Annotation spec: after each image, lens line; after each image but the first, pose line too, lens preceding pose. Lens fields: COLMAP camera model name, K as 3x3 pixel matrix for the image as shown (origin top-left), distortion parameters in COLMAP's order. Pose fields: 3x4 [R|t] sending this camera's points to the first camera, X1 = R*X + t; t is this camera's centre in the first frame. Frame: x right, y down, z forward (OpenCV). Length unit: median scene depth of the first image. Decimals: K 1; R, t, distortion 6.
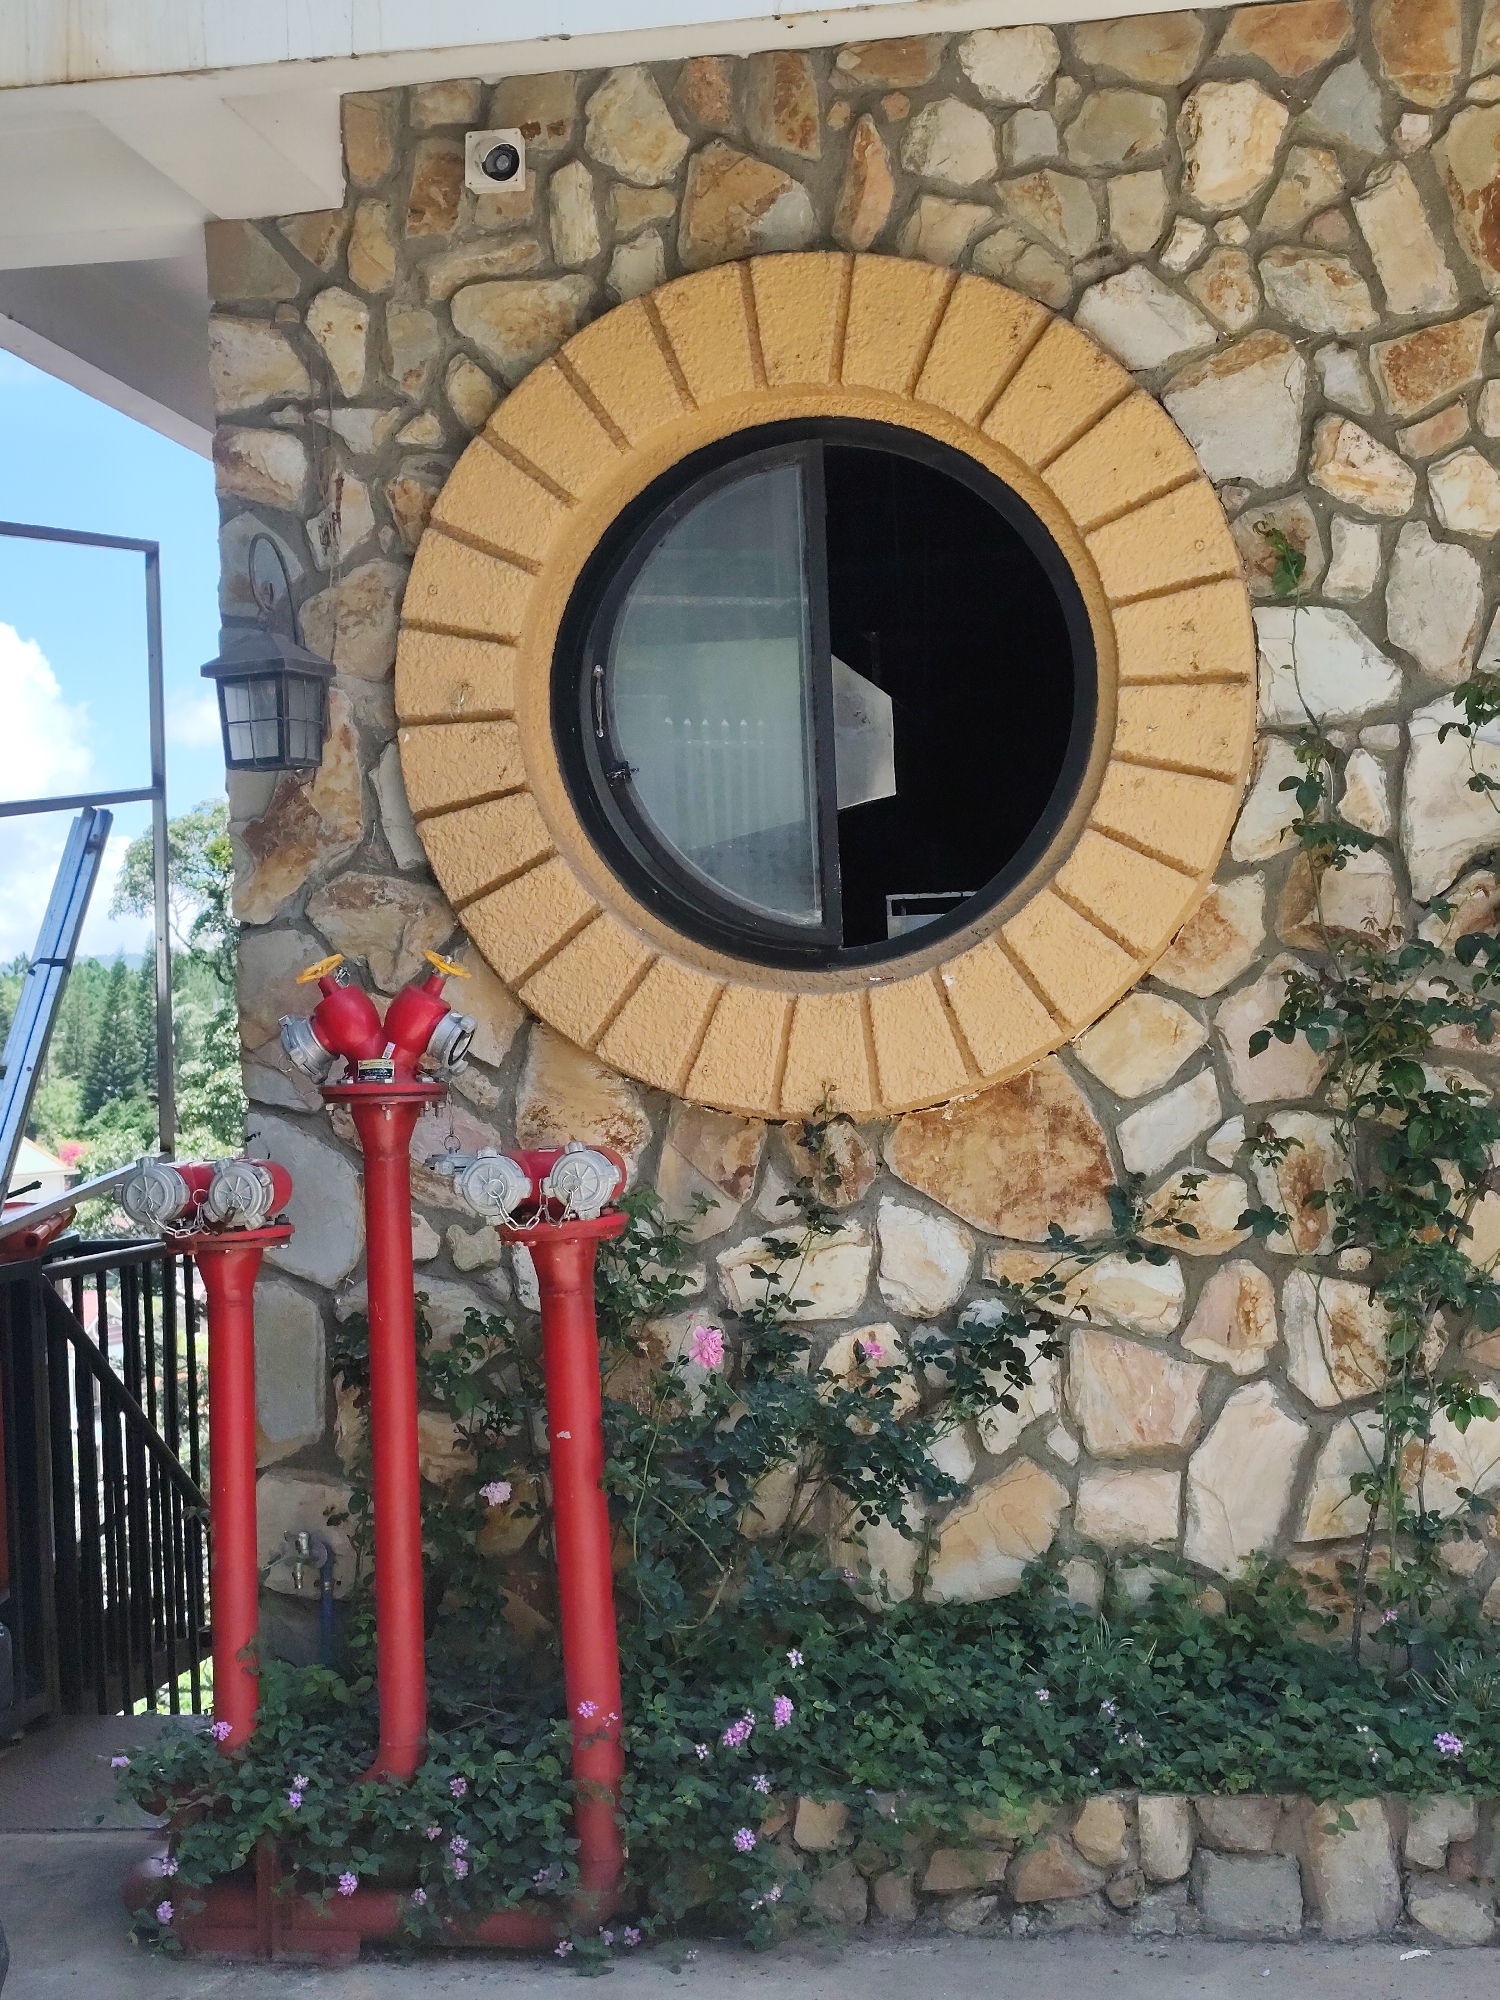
lens RADIAL K [[3015.2, 0, 750.0], [0, 3015.2, 1000.0], [0, 0, 1]] dist [0.109034, -0.502237]
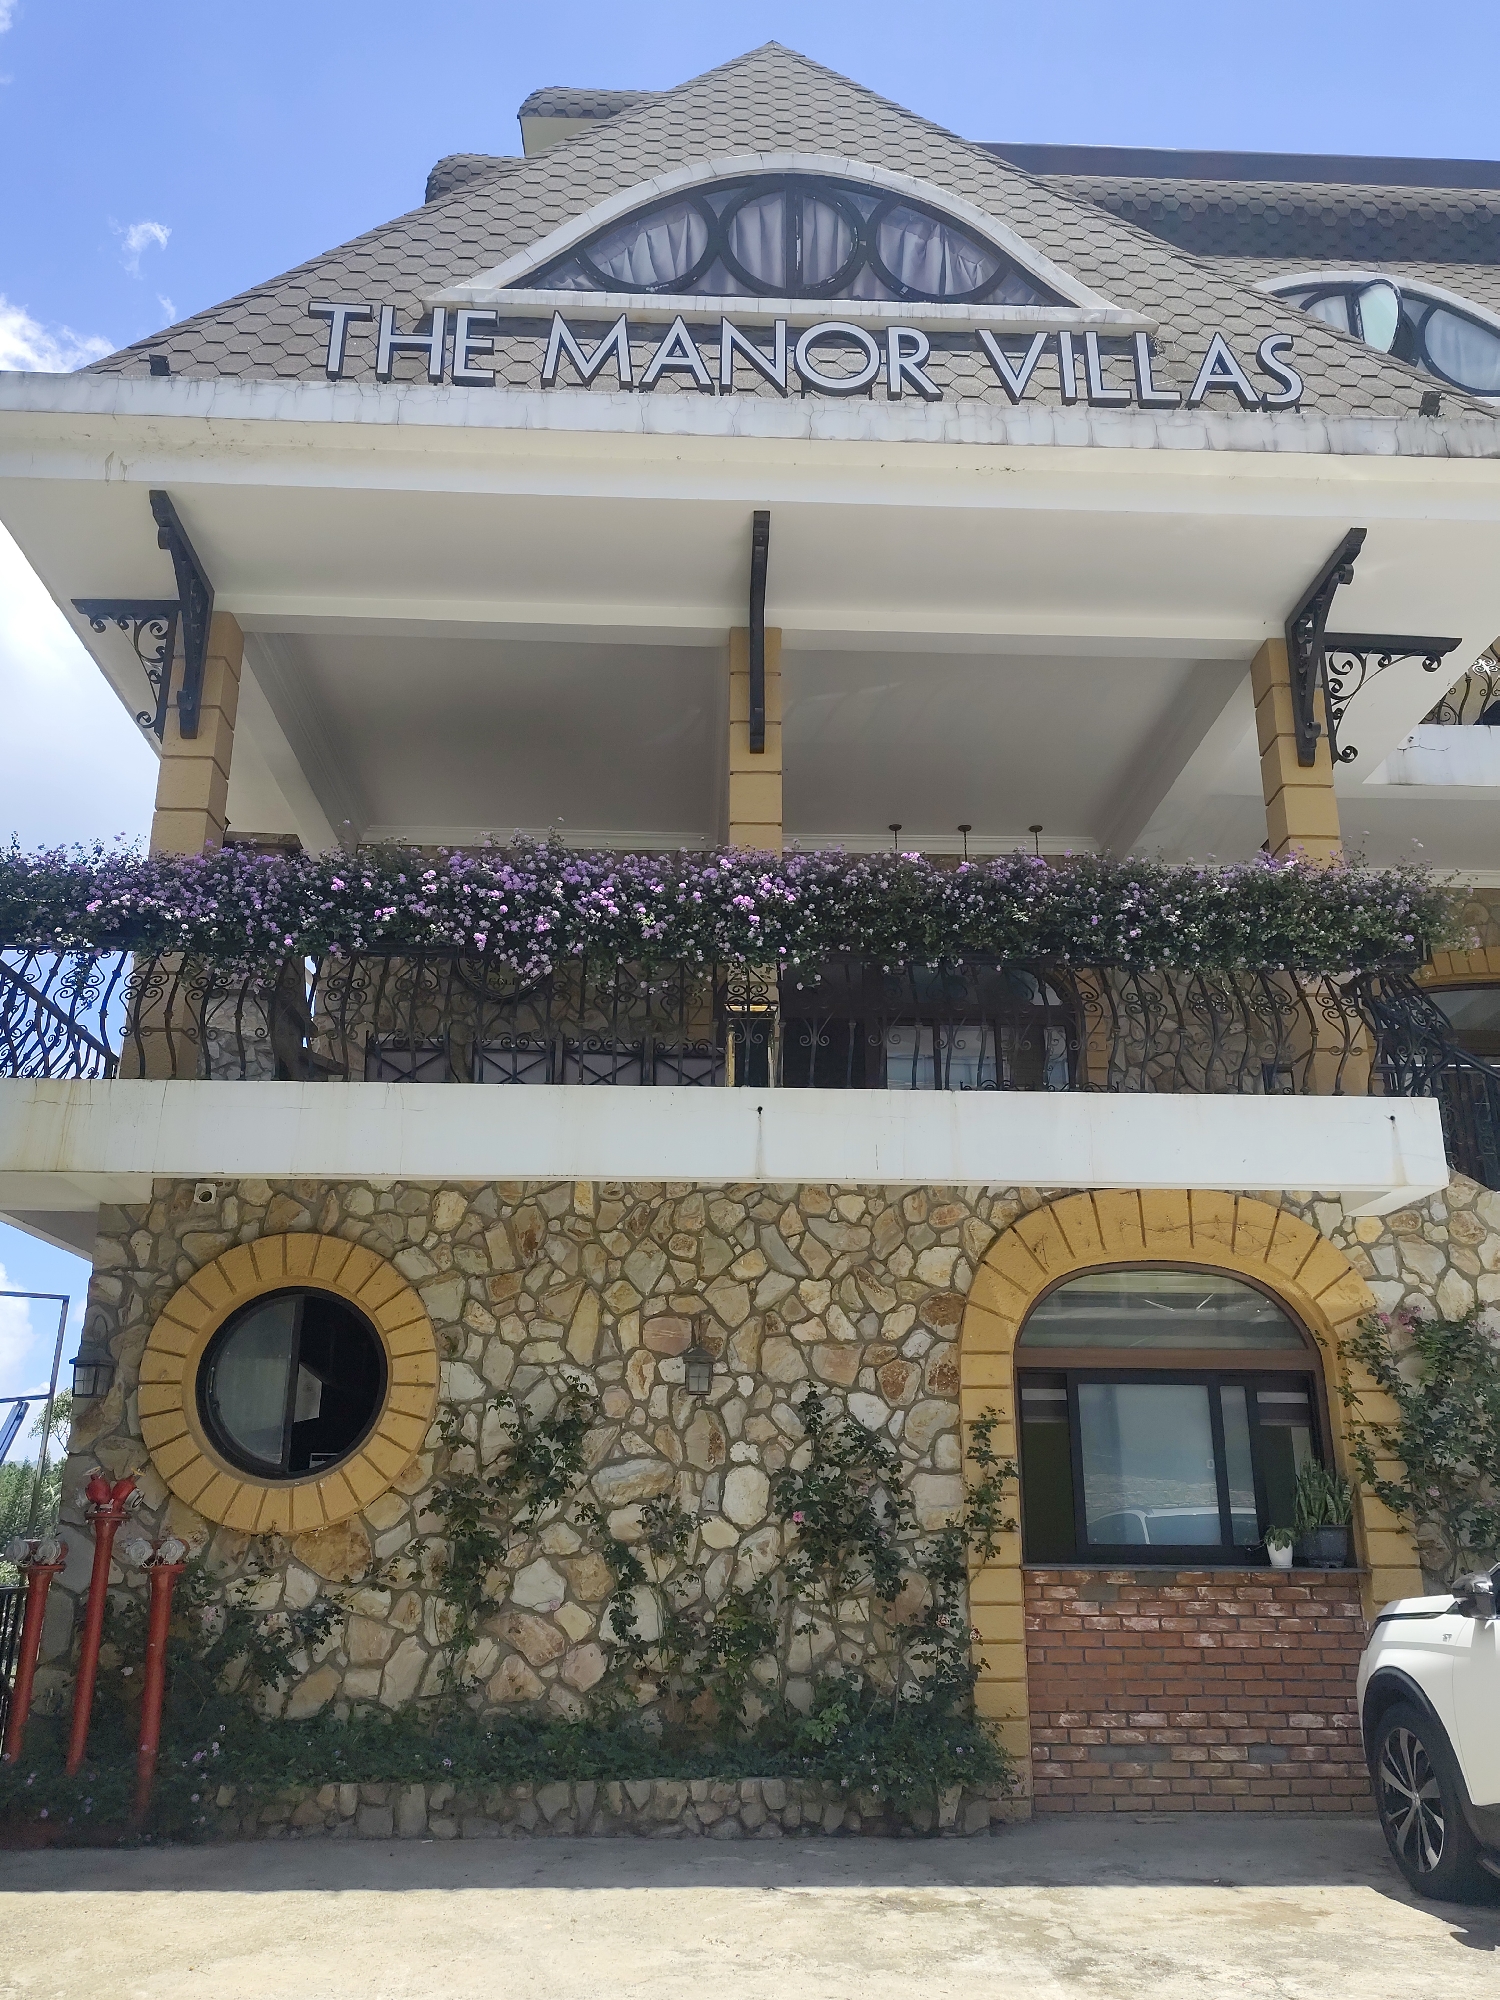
lens RADIAL K [[1597.3, 0, 777.6], [0, 1597.3, 992.6], [0, 0, 1]] dist [0.044922, -0.068075]
pose [[0.975952, 0.106416, 0.190247, 0.150275], [-0.042255, 0.948544, -0.313813, 0.010420], [-0.213853, 0.298228, 0.930230, -0.681104]]
